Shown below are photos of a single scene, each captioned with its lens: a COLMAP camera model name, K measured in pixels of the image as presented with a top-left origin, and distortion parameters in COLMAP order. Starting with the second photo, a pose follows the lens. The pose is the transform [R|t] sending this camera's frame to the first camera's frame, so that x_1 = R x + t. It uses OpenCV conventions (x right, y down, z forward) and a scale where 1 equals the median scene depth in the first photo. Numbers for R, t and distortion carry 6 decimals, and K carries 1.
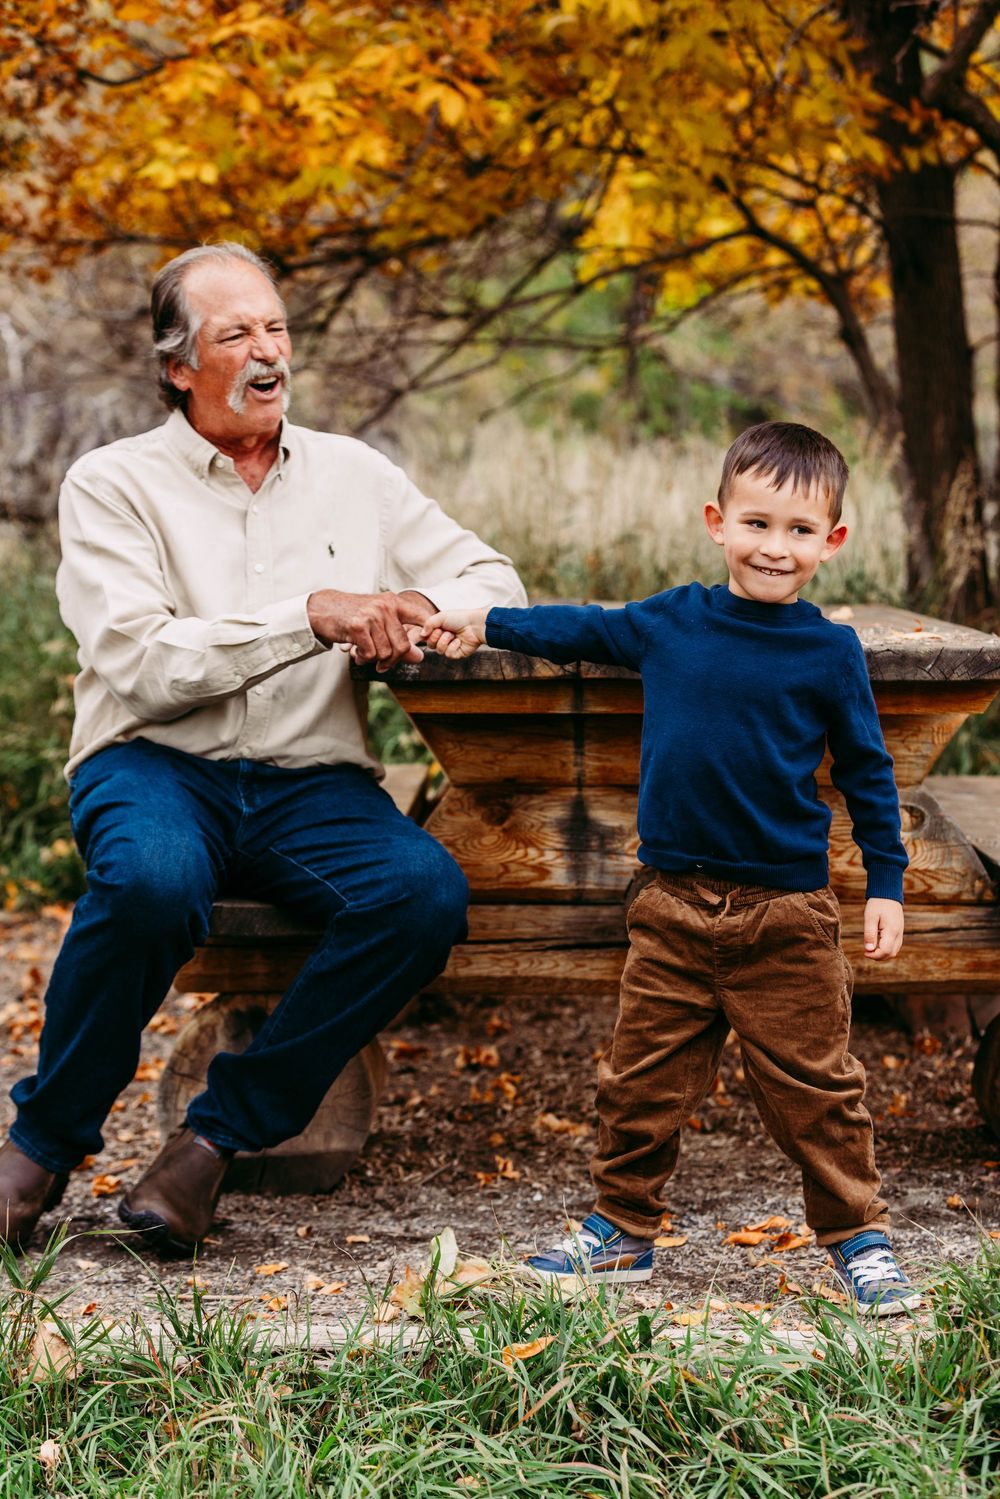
lens RADIAL K [[3264.3, 0, 537.9], [0, 3264.3, 752.1], [0, 0, 1]] dist [-0.000826, 0.693566]
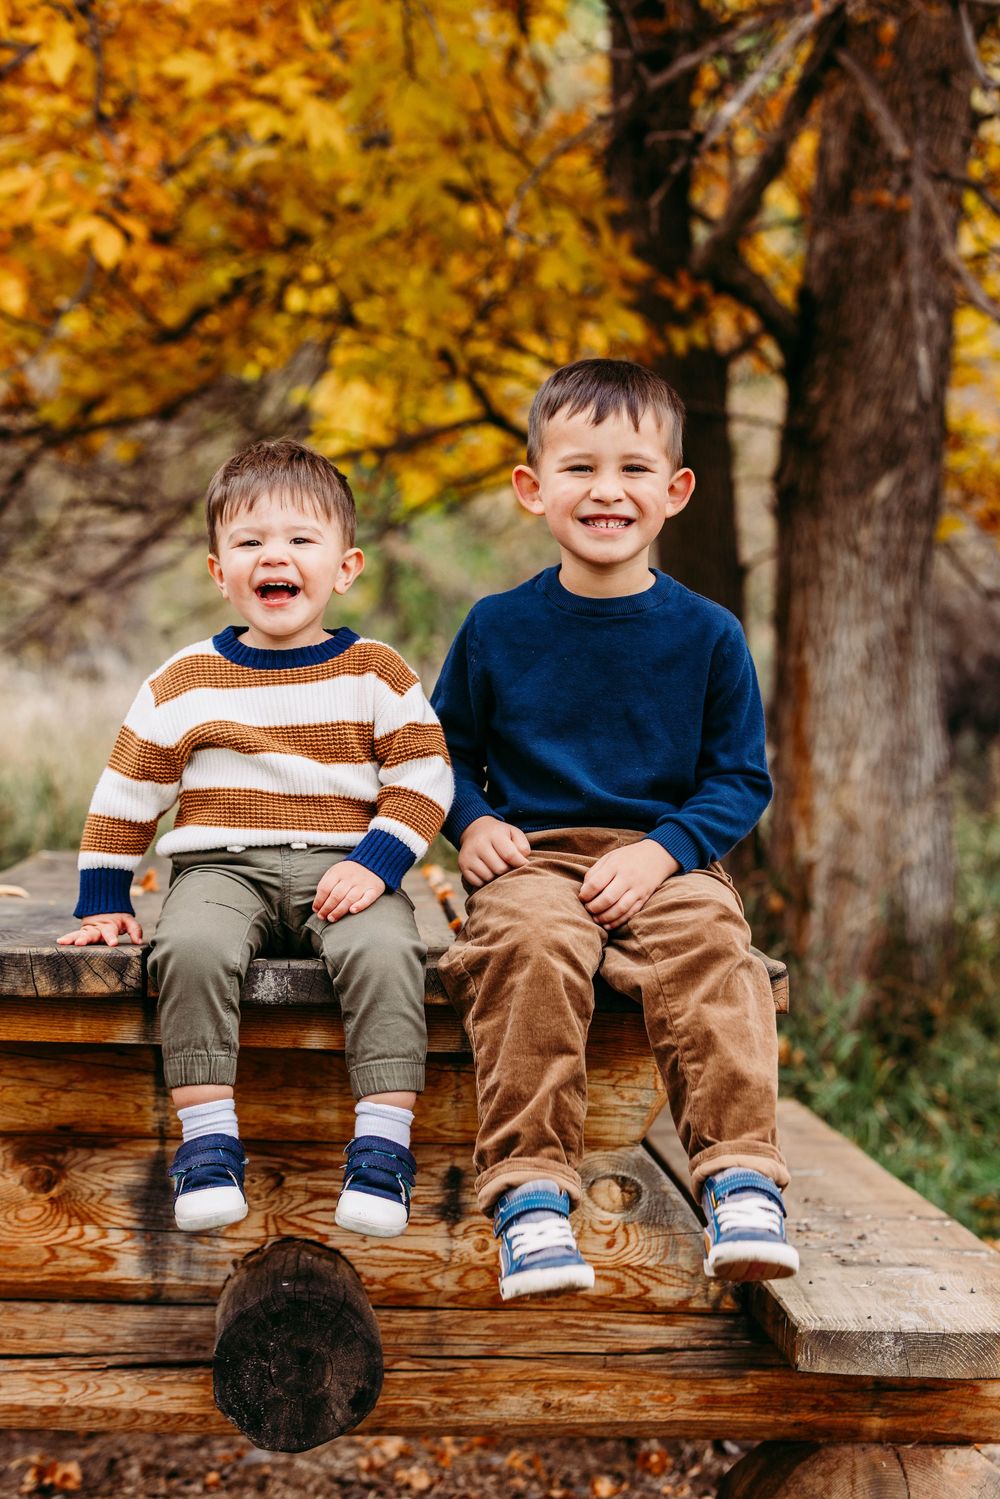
lens RADIAL K [[3503.4, 0, 500.0], [0, 3503.4, 749.5], [0, 0, 1]] dist [-0.026267, -0.119337]
pose [[0.997915, 0.027464, 0.058408, 0.039527], [-0.023345, 0.997268, -0.070076, -0.022528], [-0.060173, 0.068567, 0.995830, 0.226492]]
